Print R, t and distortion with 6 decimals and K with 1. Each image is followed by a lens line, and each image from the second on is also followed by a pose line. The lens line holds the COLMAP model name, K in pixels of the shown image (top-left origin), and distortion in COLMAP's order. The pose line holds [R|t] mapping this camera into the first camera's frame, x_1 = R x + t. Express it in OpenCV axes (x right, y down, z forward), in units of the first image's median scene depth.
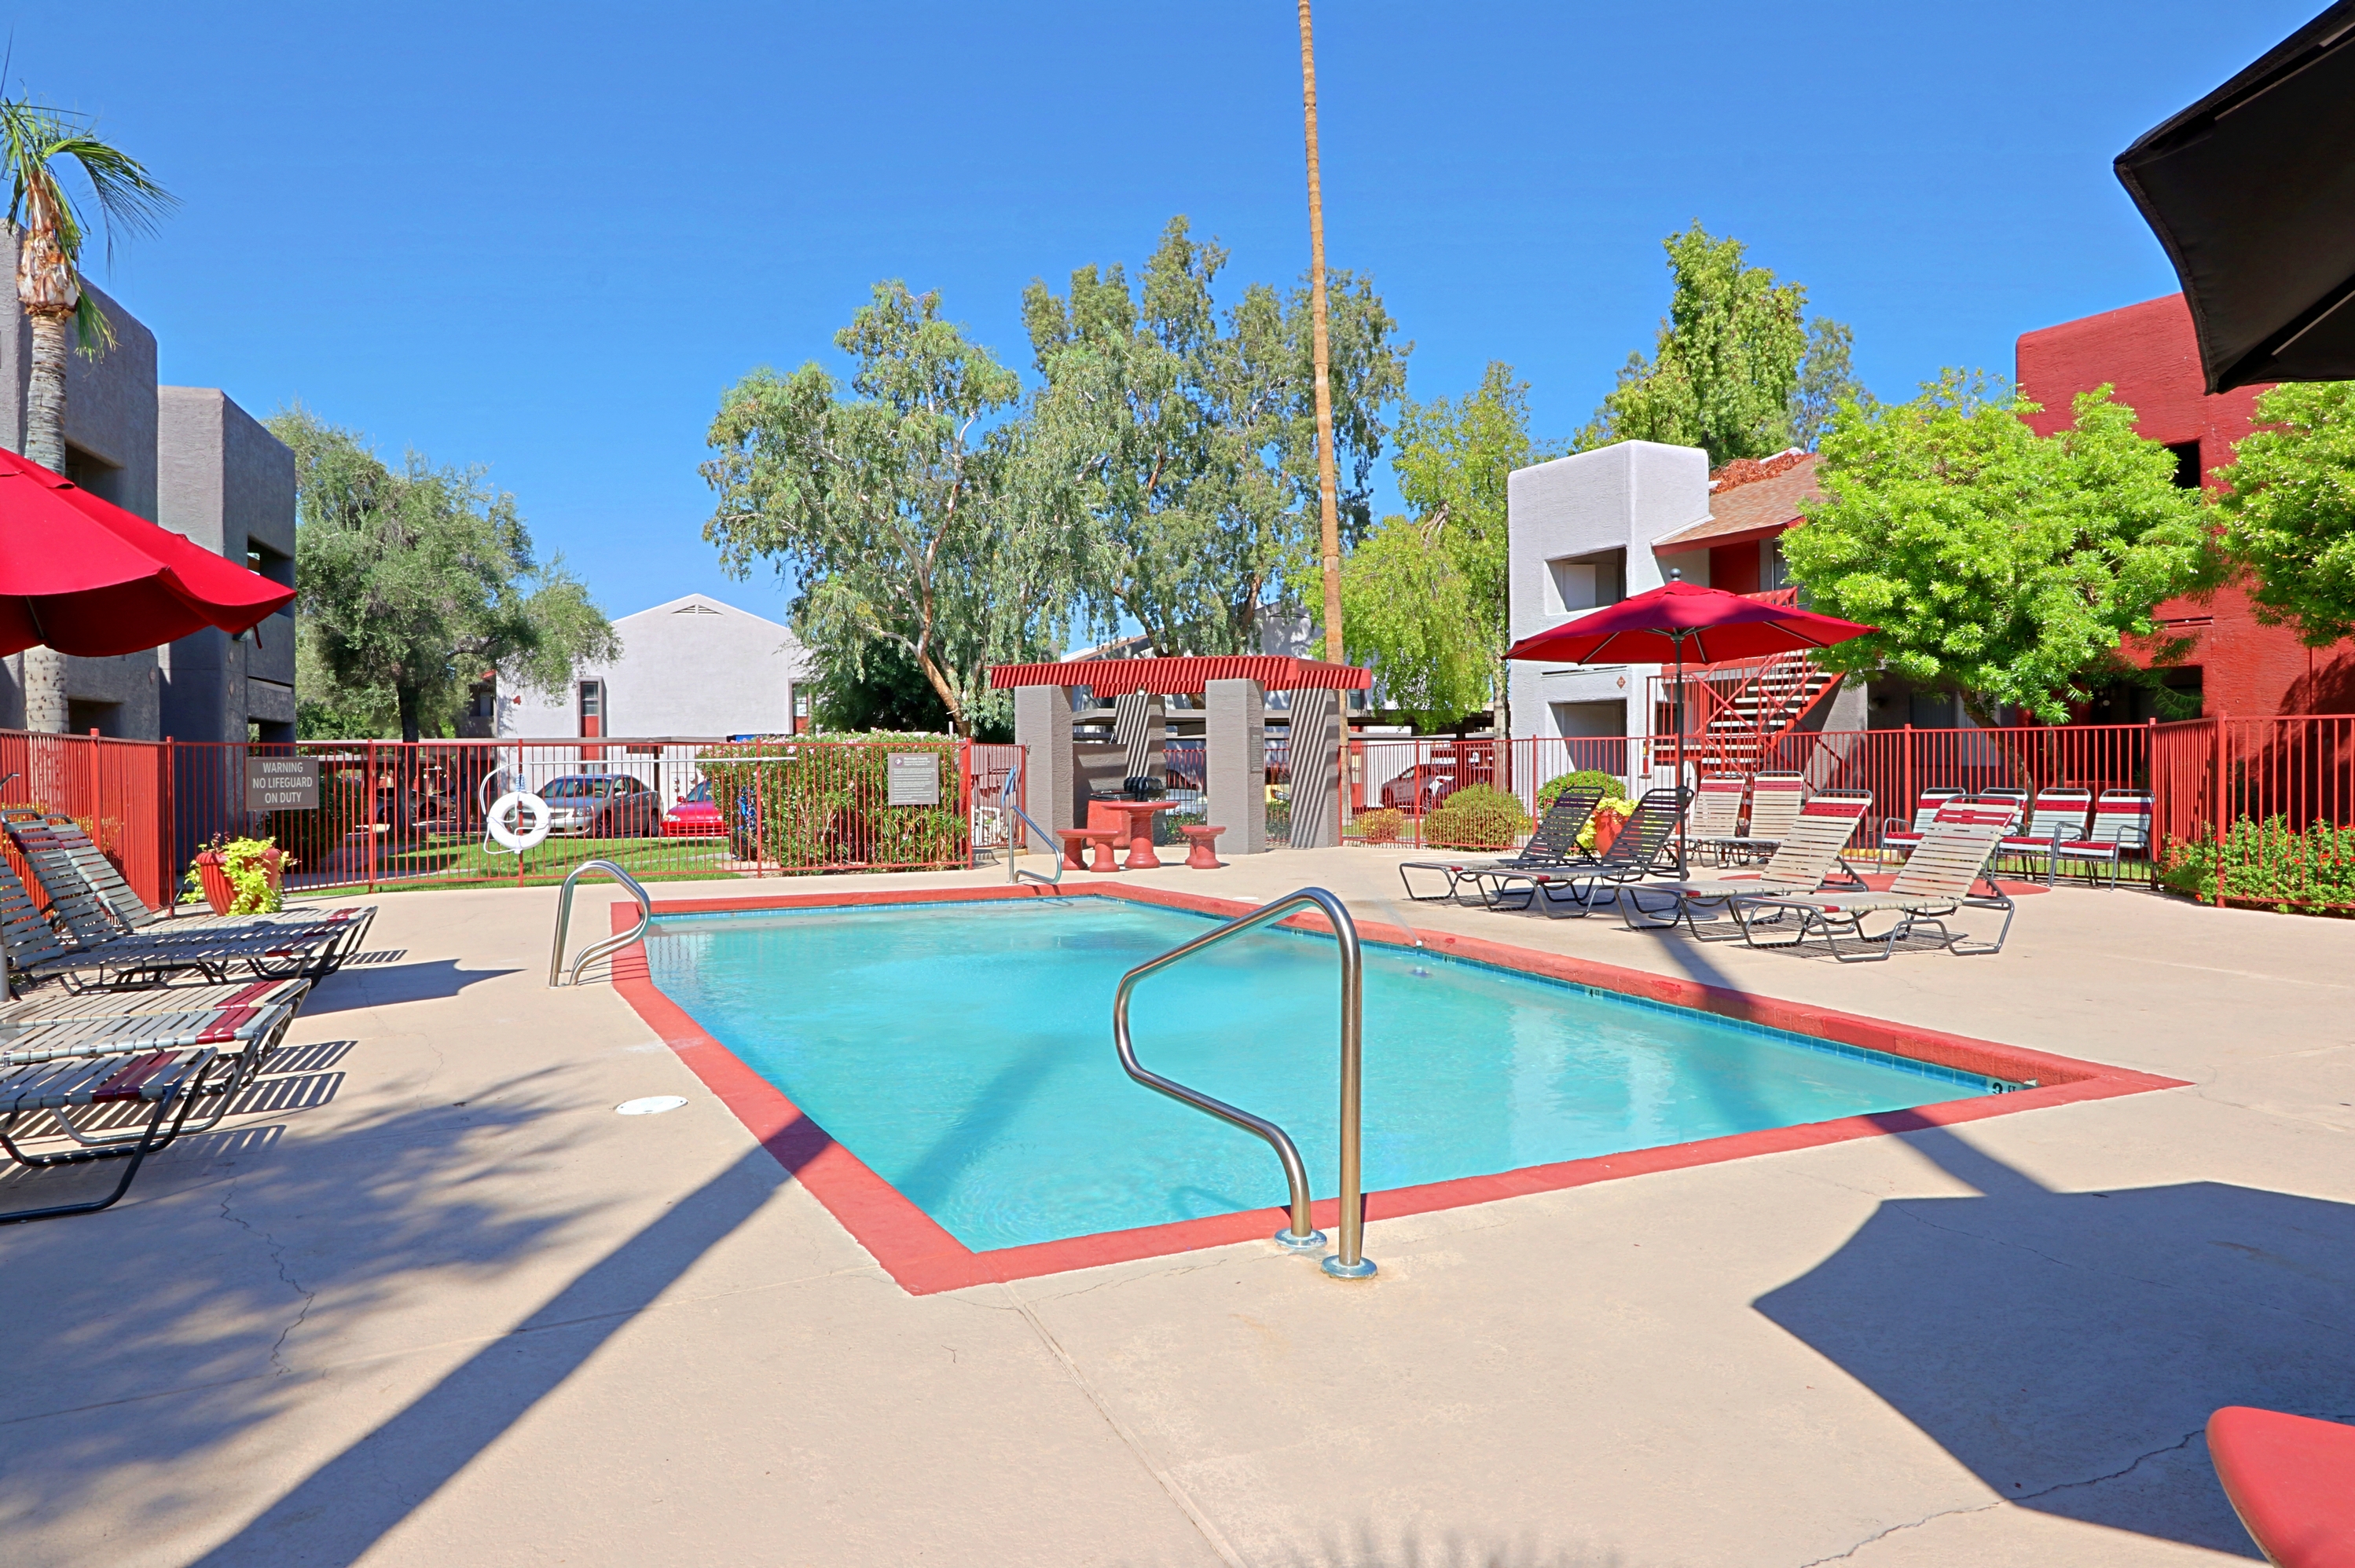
lens RADIAL K [[1446.6, 0, 1174.8], [0, 1446.6, 776.0], [0, 0, 1]] dist [-0.004349, 0.006124]
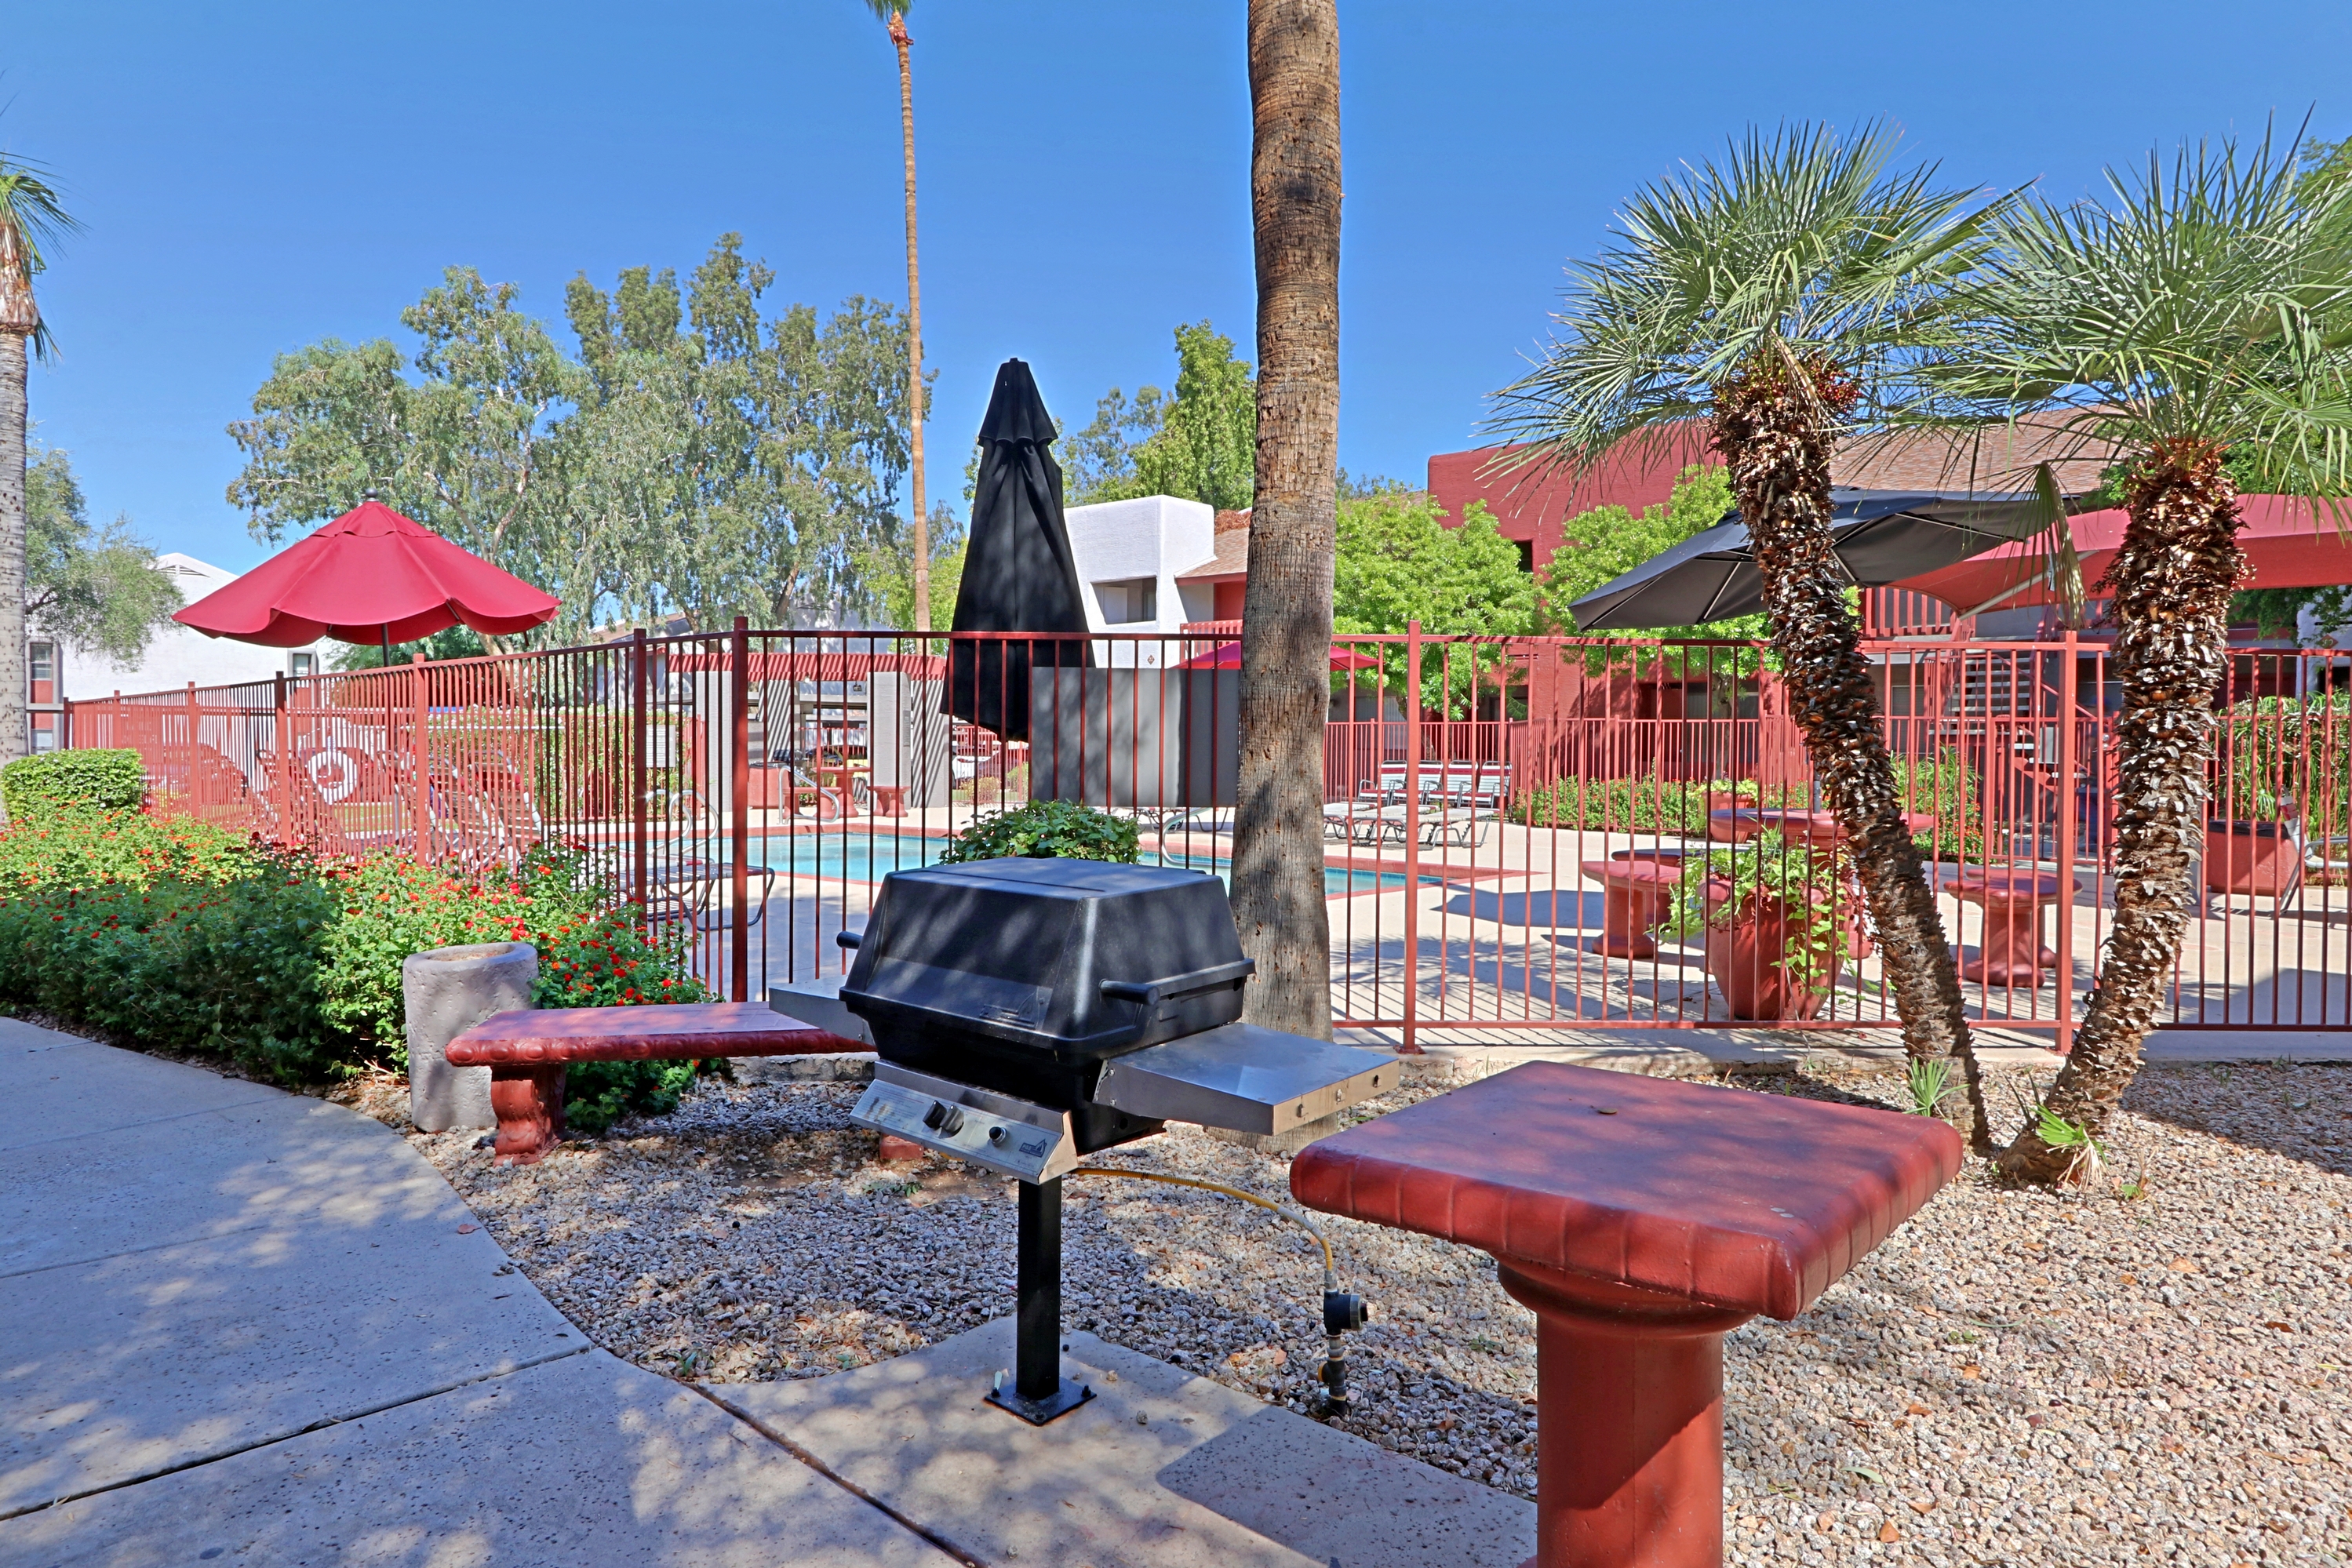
lens RADIAL K [[1435.3, 0, 1176.6], [0, 1435.3, 787.5], [0, 0, 1]] dist [-0.001962, 0.002286]
pose [[0.925004, 0.002980, 0.379945, -0.249021], [-0.009425, 0.999841, 0.015105, 0.015277], [-0.379840, -0.017553, 0.924886, -0.309371]]
